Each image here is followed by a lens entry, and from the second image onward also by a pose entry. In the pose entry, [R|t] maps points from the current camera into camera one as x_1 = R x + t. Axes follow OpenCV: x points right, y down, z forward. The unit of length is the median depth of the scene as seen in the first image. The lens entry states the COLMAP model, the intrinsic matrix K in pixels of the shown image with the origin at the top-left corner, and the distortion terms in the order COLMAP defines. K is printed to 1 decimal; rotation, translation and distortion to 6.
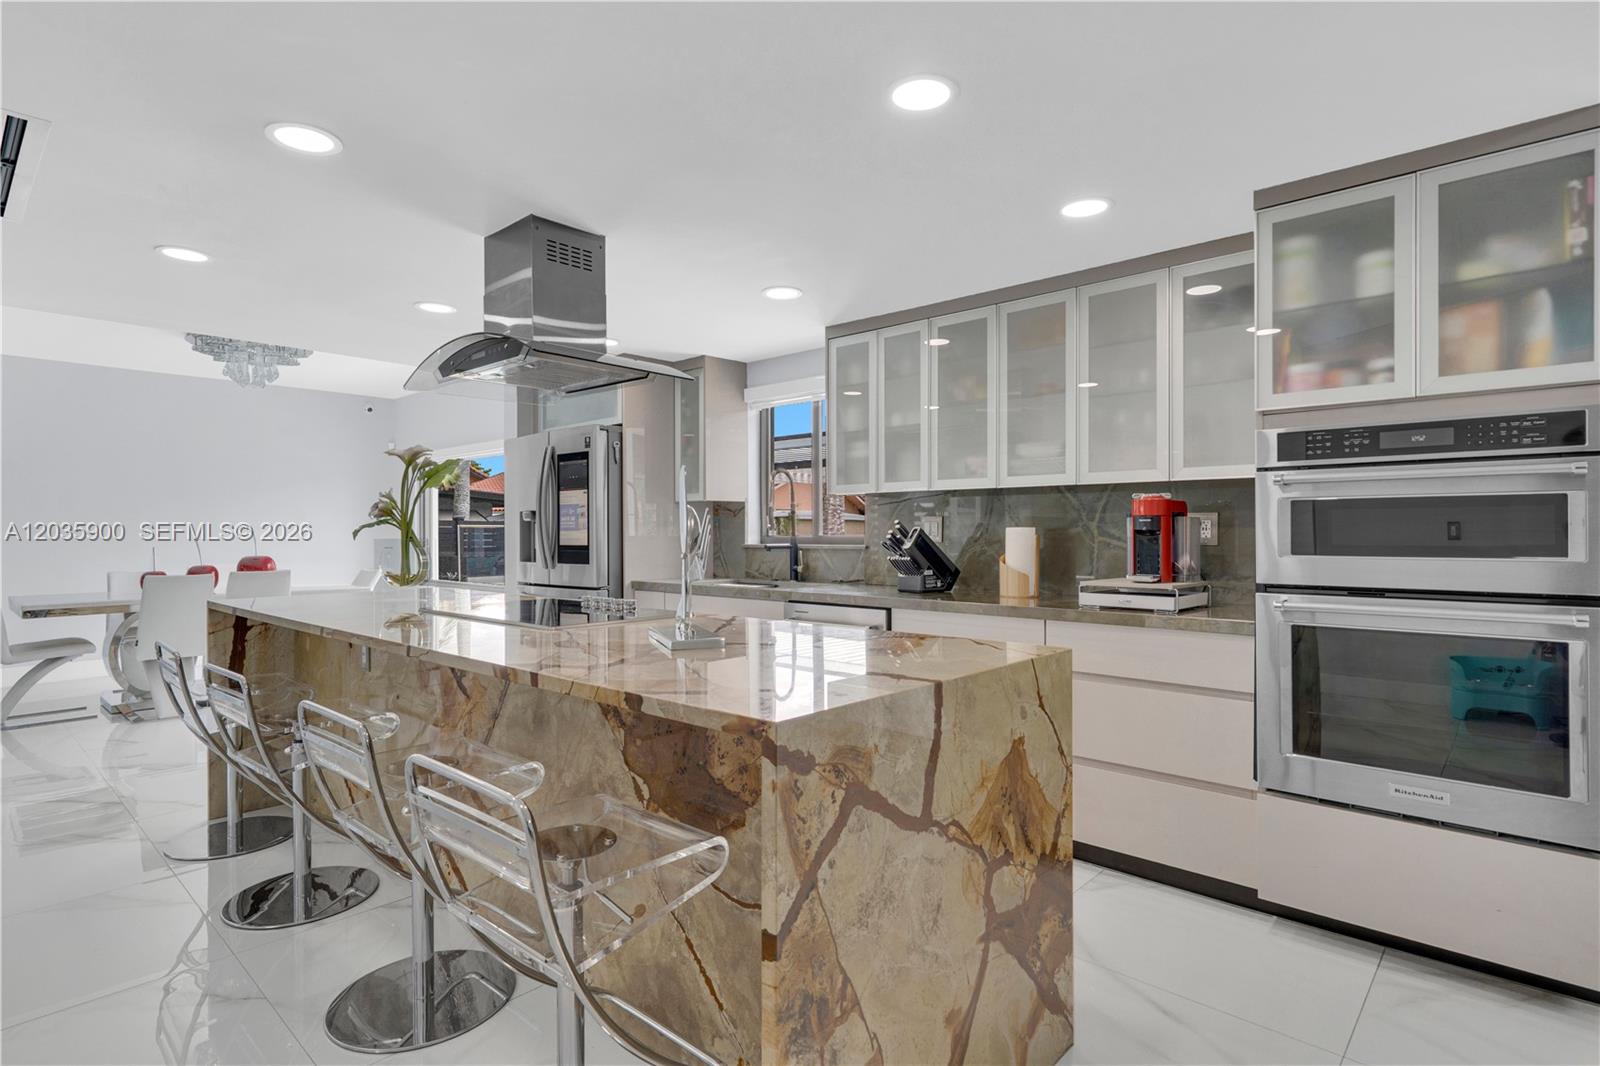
lens RADIAL K [[808.3, 0, 800.0], [0, 808.3, 533.0], [0, 0, 1]] dist [0.003861, 0.000484]
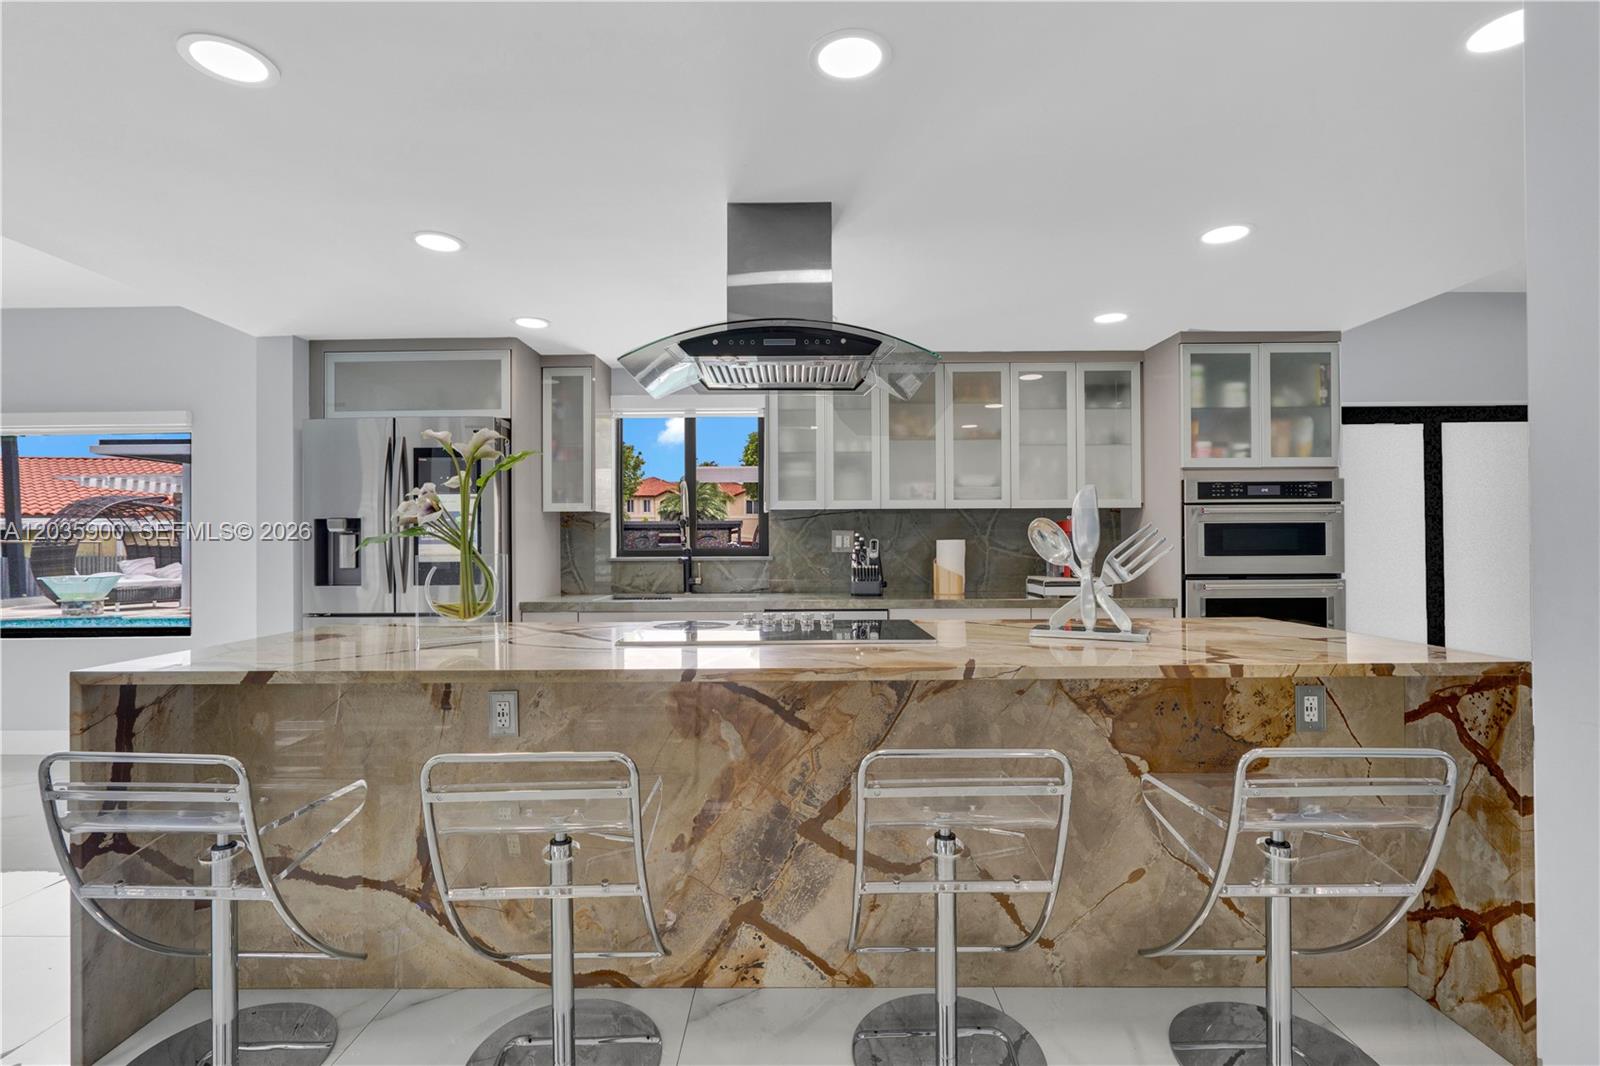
lens RADIAL K [[731.3, 0, 794.5], [0, 731.3, 541.9], [0, 0, 1]] dist [0.000185, 0.000200]
pose [[0.746960, -0.000112, 0.664869, -1.026920], [0.005052, 0.999972, -0.005508, 0.001845], [-0.664850, 0.007474, 0.746940, 0.447762]]
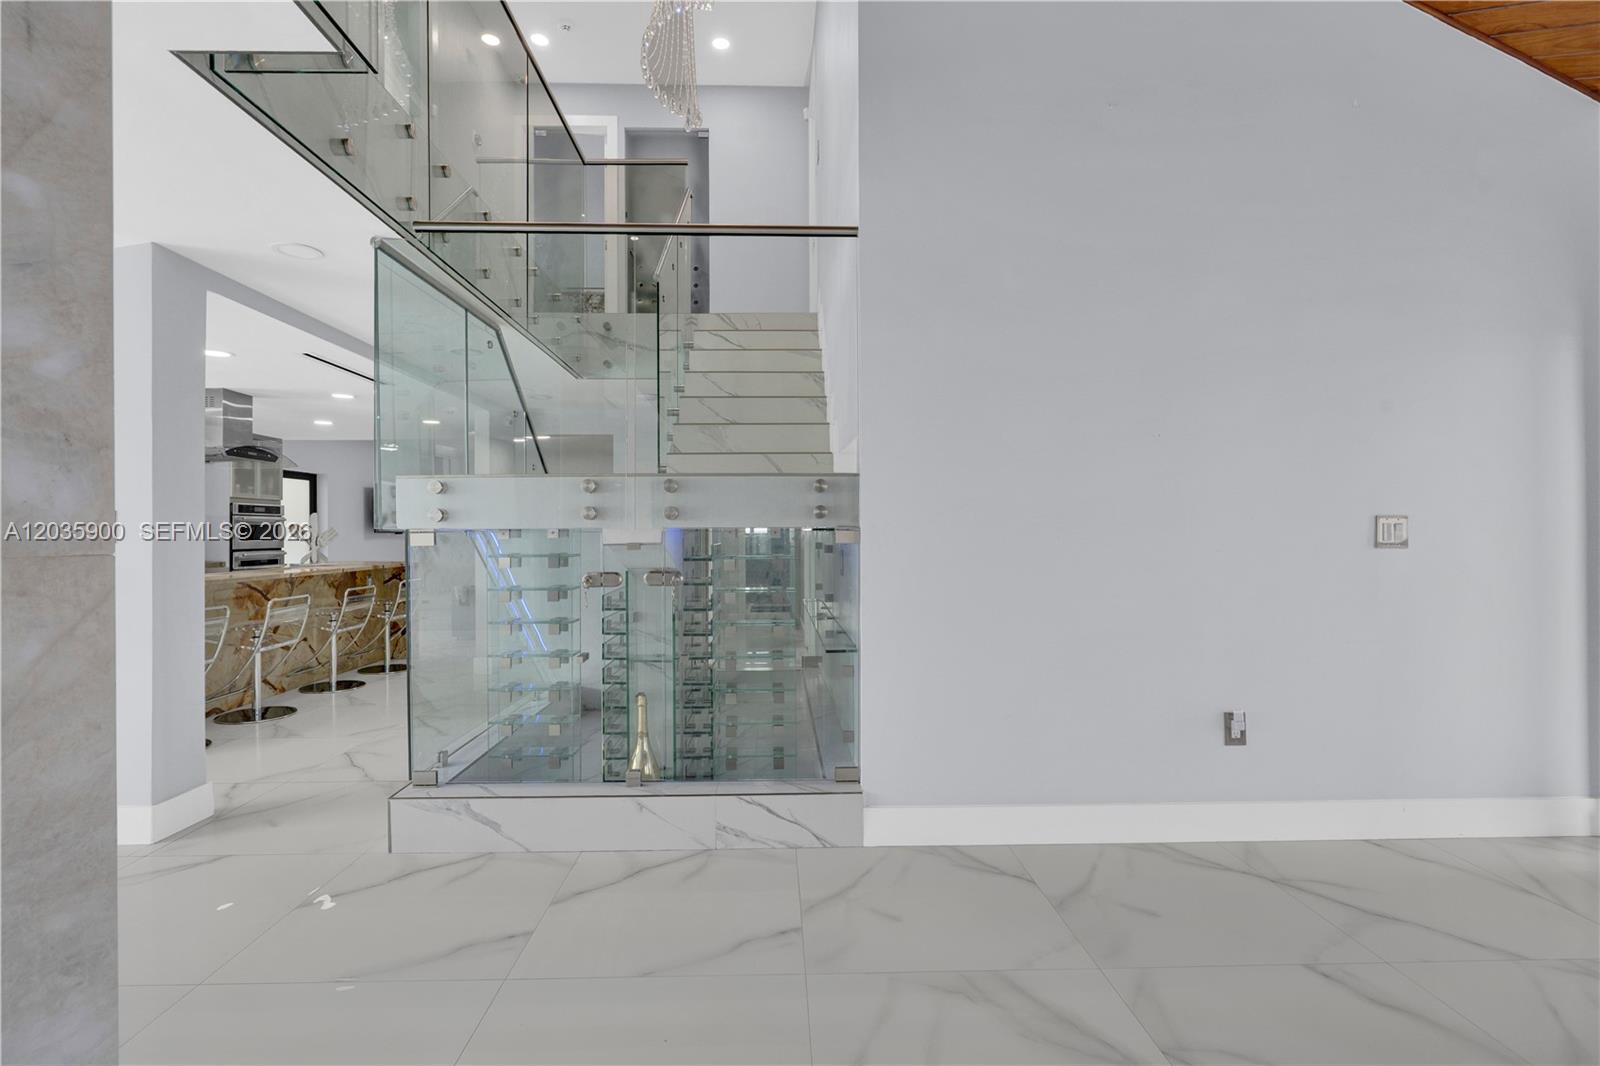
lens RADIAL K [[766.0, 0, 796.0], [0, 766.0, 527.7], [0, 0, 1]] dist [-0.001899, 0.000019]
pose [[-0.693215, 0.009082, 0.720674, -3.381503], [0.004743, 0.999956, -0.008039, 0.010596], [-0.720716, -0.002155, -0.693228, 1.572865]]
